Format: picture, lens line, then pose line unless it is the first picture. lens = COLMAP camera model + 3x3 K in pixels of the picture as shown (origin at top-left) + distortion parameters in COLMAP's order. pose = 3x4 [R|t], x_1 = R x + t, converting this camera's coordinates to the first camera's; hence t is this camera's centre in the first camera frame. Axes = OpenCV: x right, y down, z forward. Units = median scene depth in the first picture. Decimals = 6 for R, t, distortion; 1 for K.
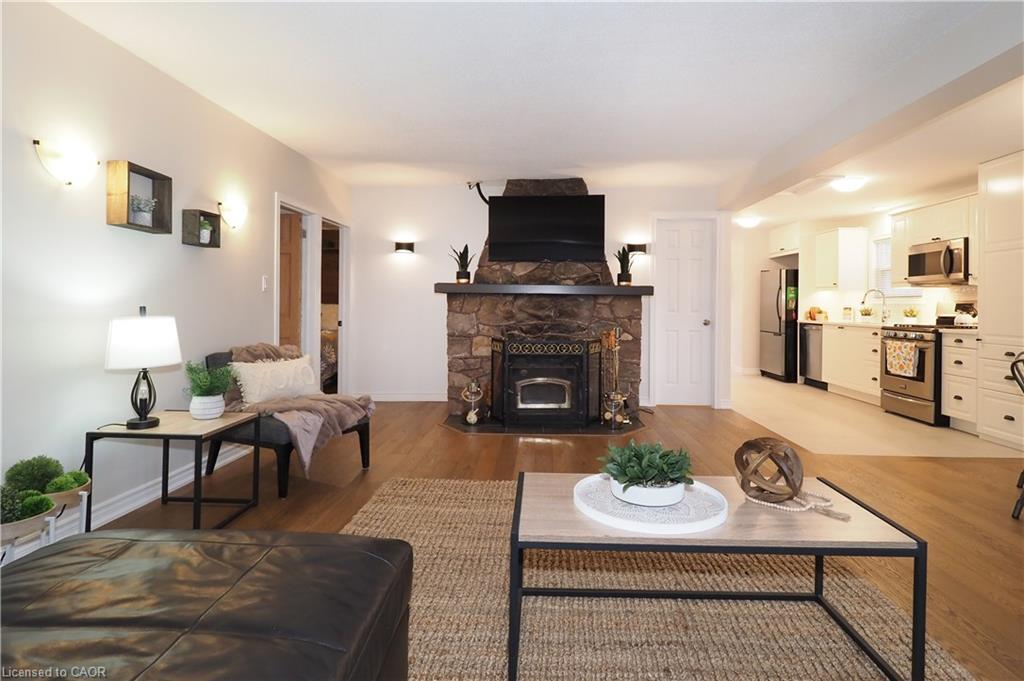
lens RADIAL K [[558.0, 0, 492.1], [0, 558.0, 295.1], [0, 0, 1]] dist [-0.001693, -0.001174]
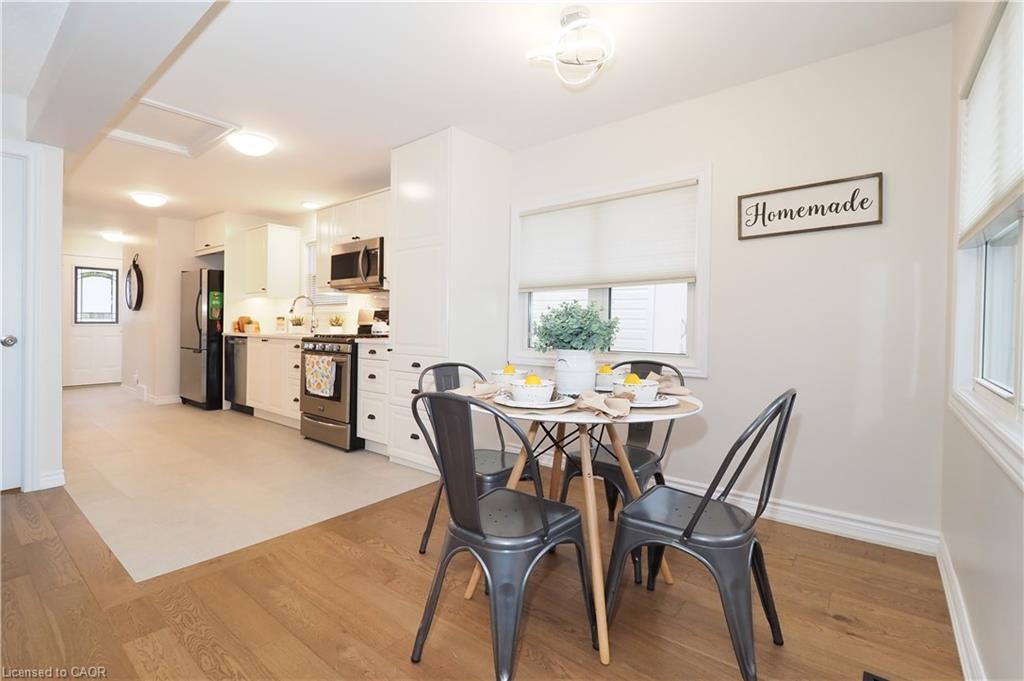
lens RADIAL K [[476.9, 0, 518.6], [0, 476.9, 326.0], [0, 0, 1]] dist [-0.000421, -0.008093]
pose [[0.580376, -0.012170, 0.814258, 0.315456], [-0.012377, 0.999641, 0.023762, 0.018191], [-0.814255, -0.023869, 0.580017, 0.331148]]
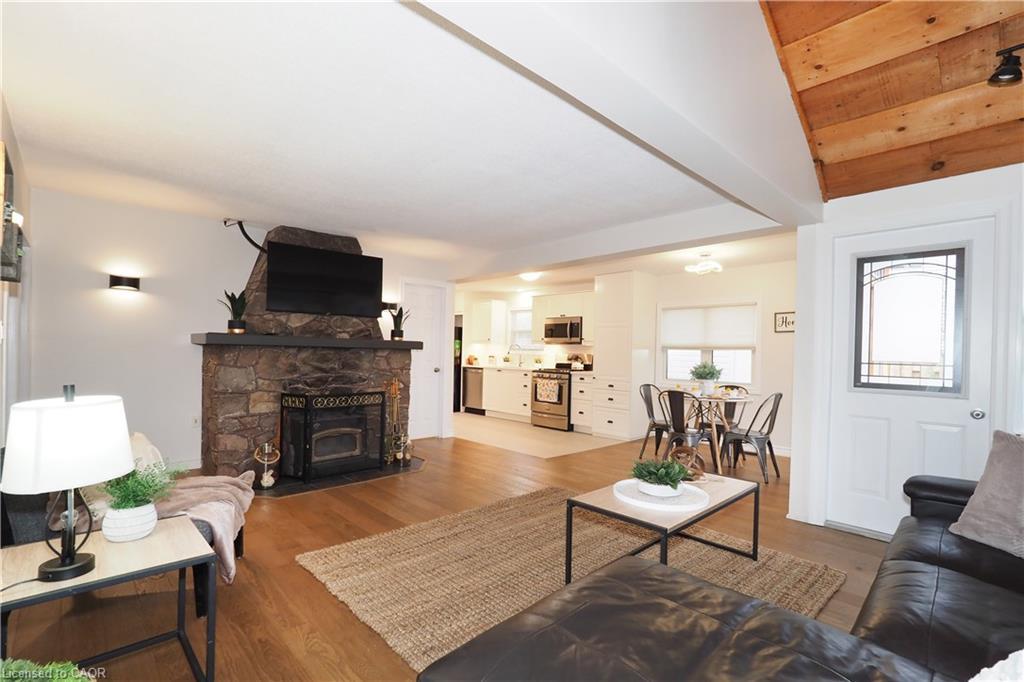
lens RADIAL K [[502.0, 0, 530.7], [0, 502.0, 348.1], [0, 0, 1]] dist [-0.000197, -0.000288]
pose [[0.651416, 0.008776, 0.758670, -0.355485], [-0.028480, 0.999511, 0.012891, -0.021861], [-0.758186, -0.030005, 0.651347, 0.118455]]
